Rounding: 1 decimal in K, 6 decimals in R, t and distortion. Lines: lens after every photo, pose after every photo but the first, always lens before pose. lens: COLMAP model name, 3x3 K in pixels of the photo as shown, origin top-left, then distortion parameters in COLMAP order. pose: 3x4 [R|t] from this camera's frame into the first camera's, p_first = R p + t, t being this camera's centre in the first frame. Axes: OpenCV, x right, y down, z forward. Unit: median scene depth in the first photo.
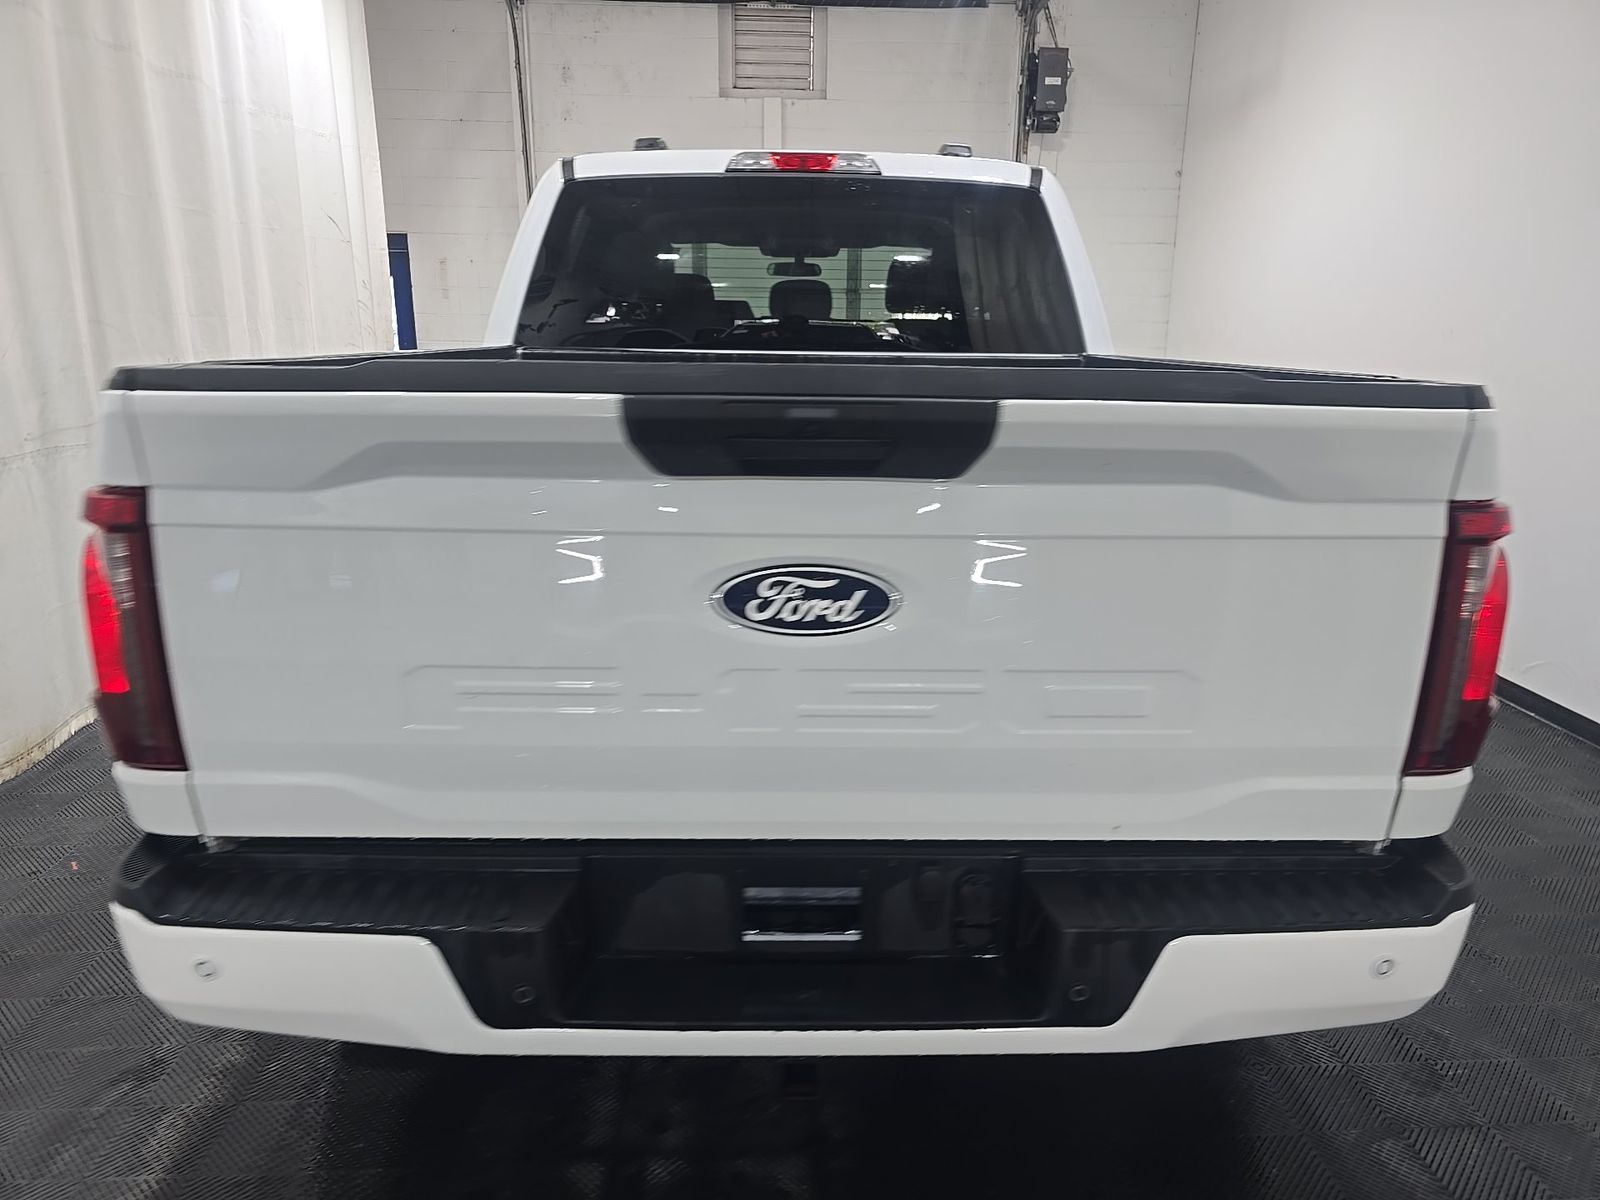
lens RADIAL K [[1089.8, 0, 817.6], [0, 1089.8, 599.5], [0, 0, 1]] dist [0.025981, -0.002098]
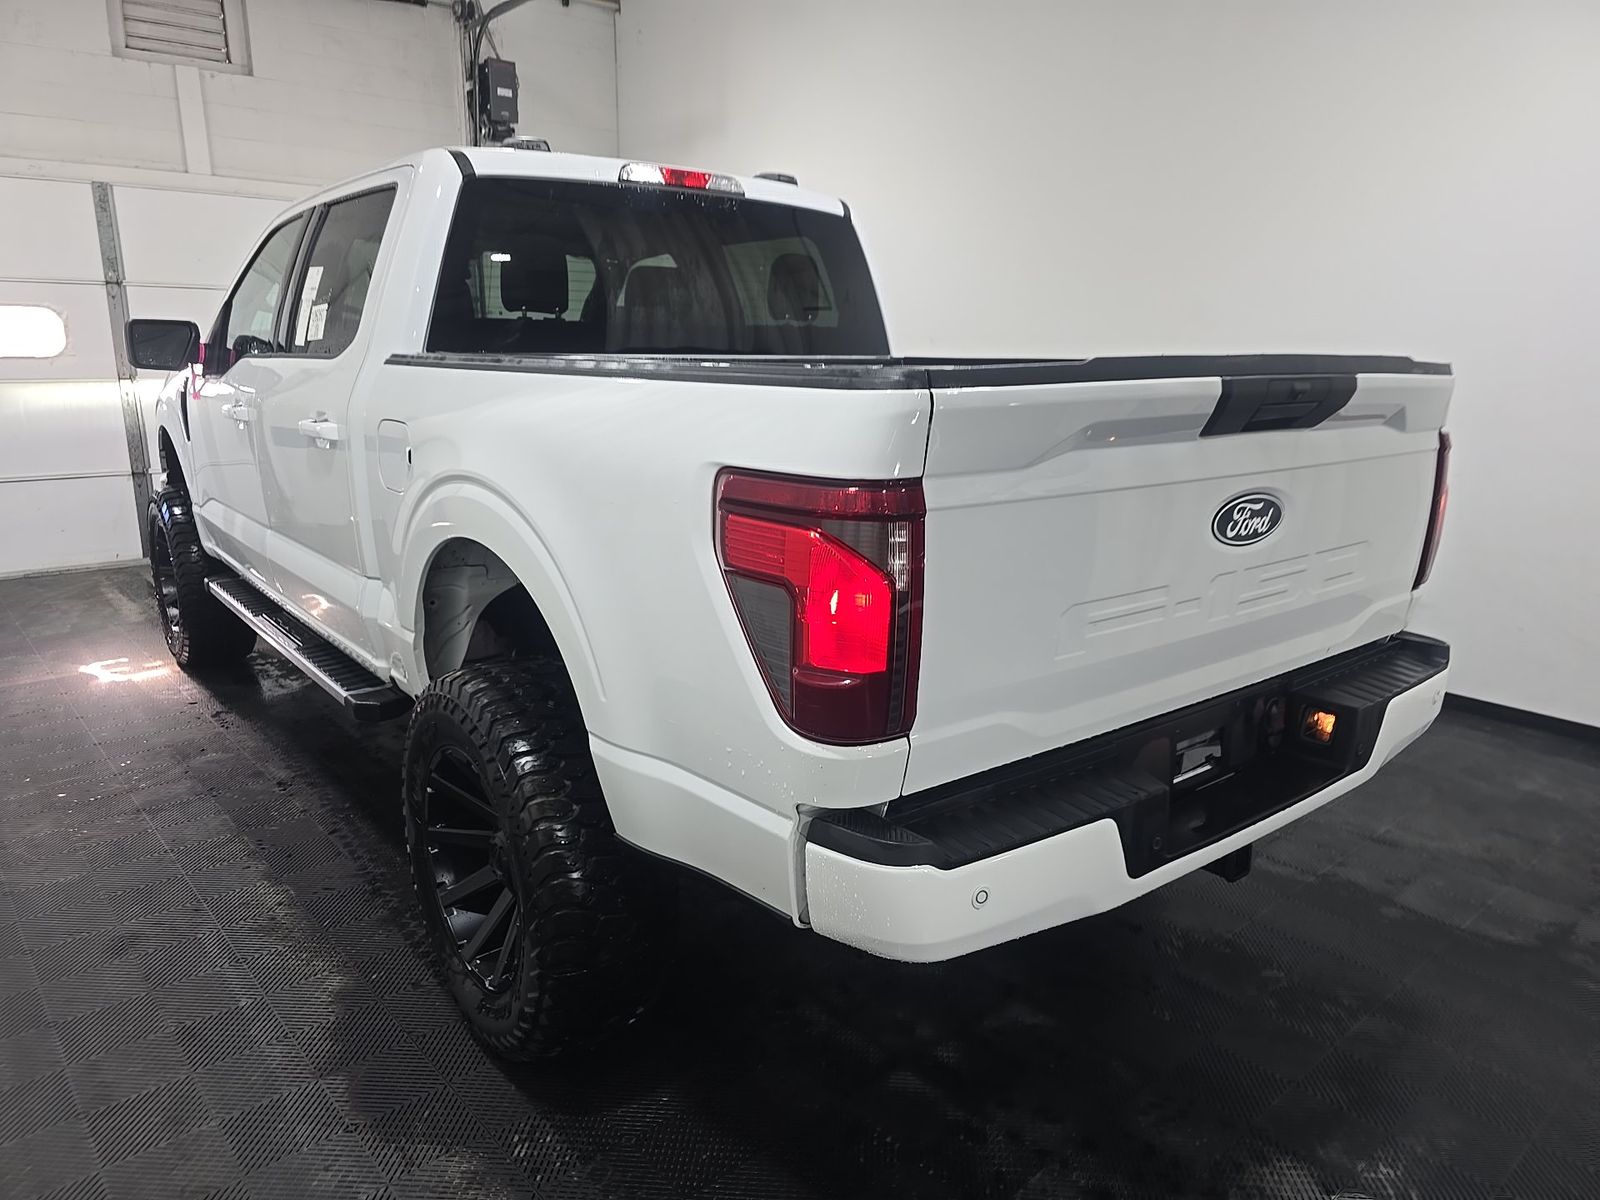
lens RADIAL K [[1083.4, 0, 814.5], [0, 1083.4, 605.3], [0, 0, 1]] dist [0.062261, -0.053314]
pose [[0.793570, -0.146292, 0.590631, -1.214969], [0.147483, 0.987969, 0.046550, -0.035653], [-0.590335, 0.050167, 0.805598, 0.167552]]
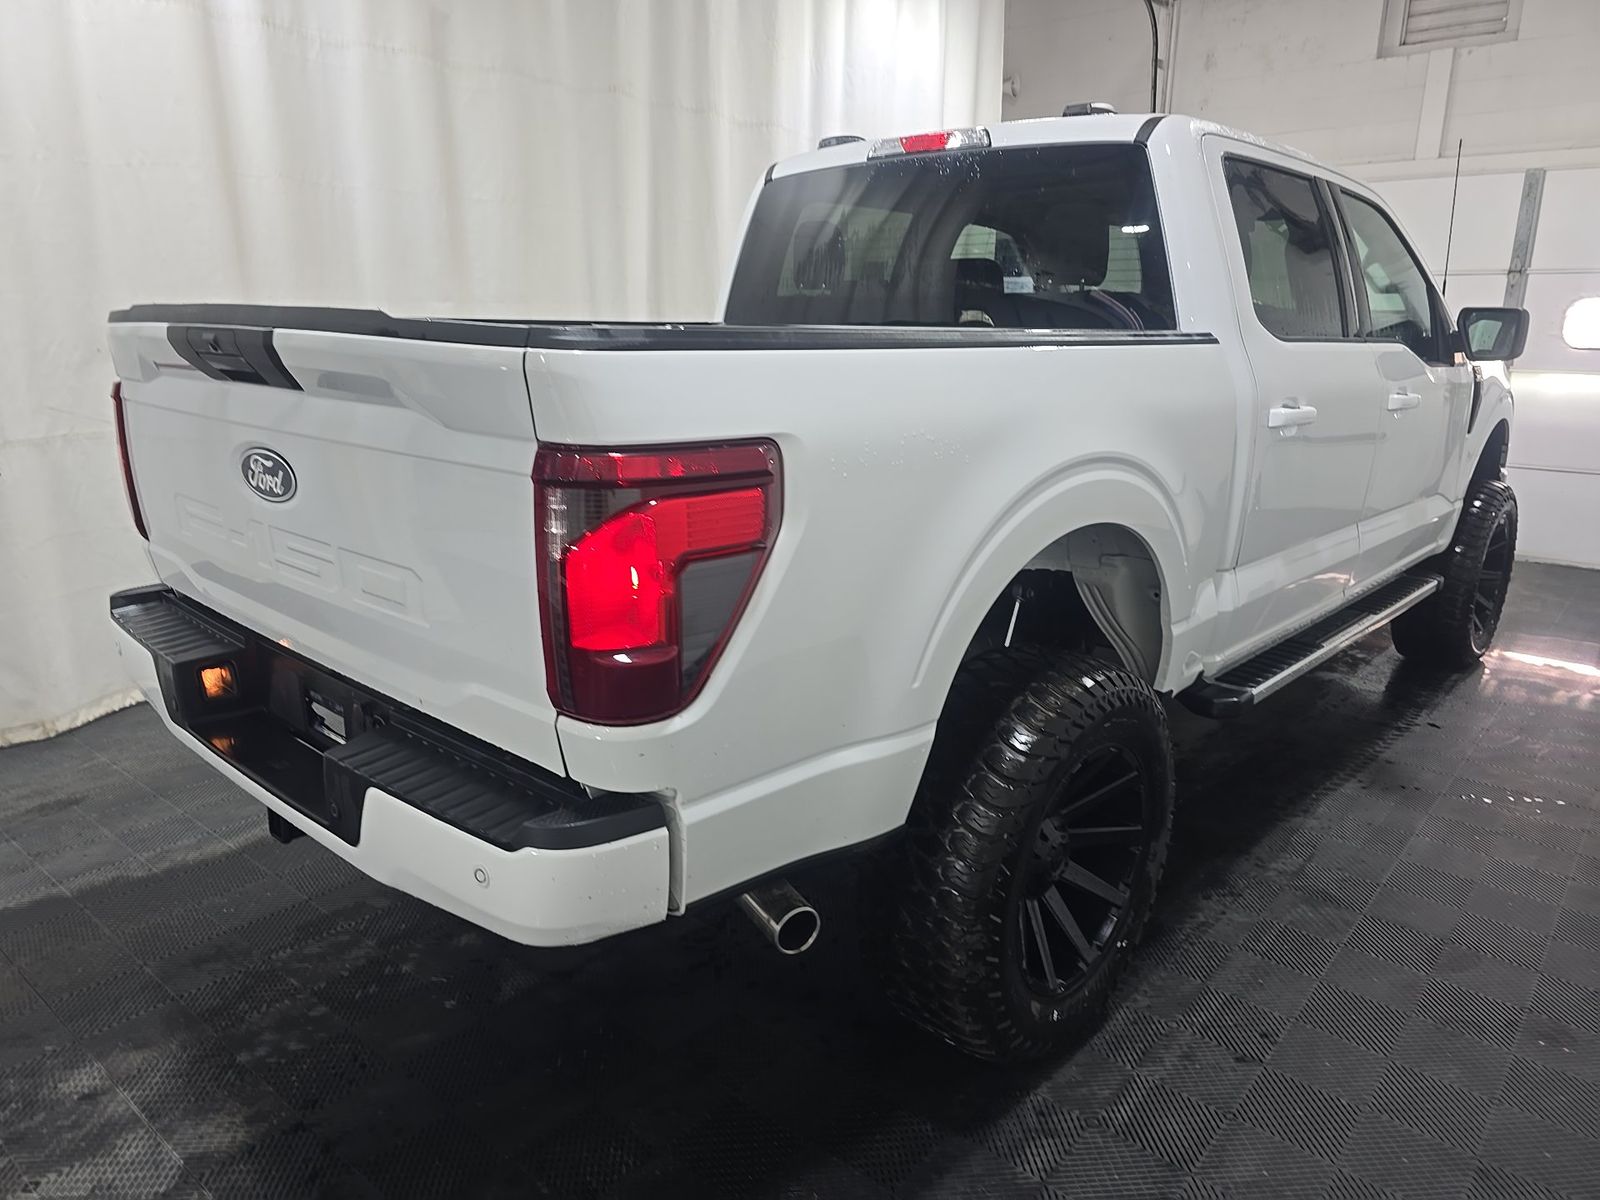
lens RADIAL K [[1081.6, 0, 826.1], [0, 1081.6, 594.9], [0, 0, 1]] dist [0.066648, -0.060827]
pose [[0.729054, 0.164824, -0.664314, 1.351612], [-0.169422, 0.983826, 0.058165, -0.047075], [0.663156, 0.070144, 0.745187, 0.396329]]
